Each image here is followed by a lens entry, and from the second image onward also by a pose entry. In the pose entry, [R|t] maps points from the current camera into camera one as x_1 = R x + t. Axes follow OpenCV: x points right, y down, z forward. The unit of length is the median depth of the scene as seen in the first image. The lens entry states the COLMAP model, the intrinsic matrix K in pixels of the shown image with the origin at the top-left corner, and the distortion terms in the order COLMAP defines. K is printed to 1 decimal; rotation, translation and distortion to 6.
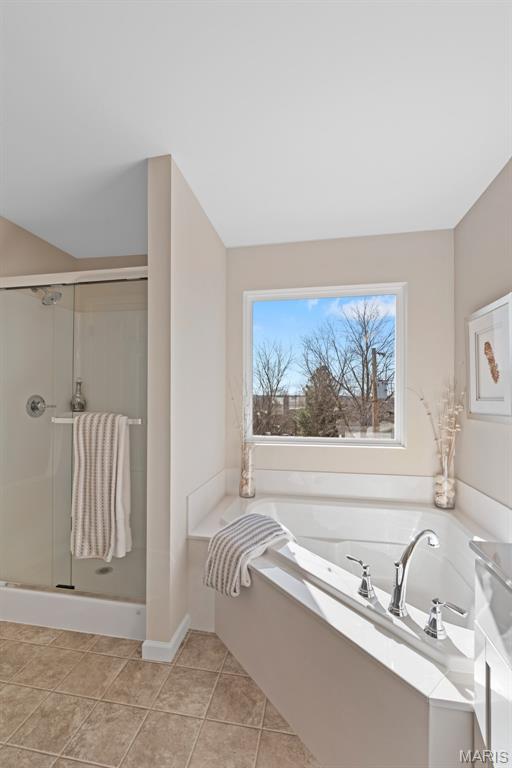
lens RADIAL K [[331.7, 0, 255.7], [0, 331.7, 395.7], [0, 0, 1]] dist [0.002224, -0.000078]
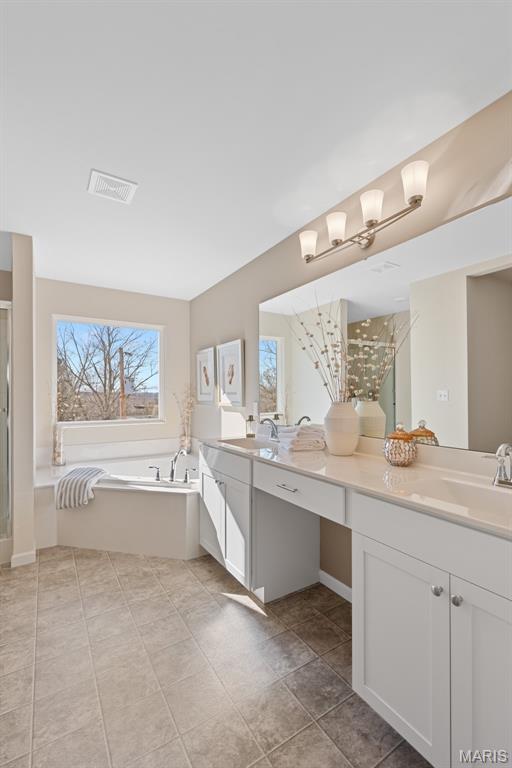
lens RADIAL K [[331.7, 0, 257.5], [0, 331.7, 398.2], [0, 0, 1]] dist [0.002224, -0.000078]
pose [[0.728834, -0.011057, 0.684601, -0.392162], [-0.001953, 0.999832, 0.018228, -0.001379], [-0.684688, -0.014623, 0.728690, -0.600174]]
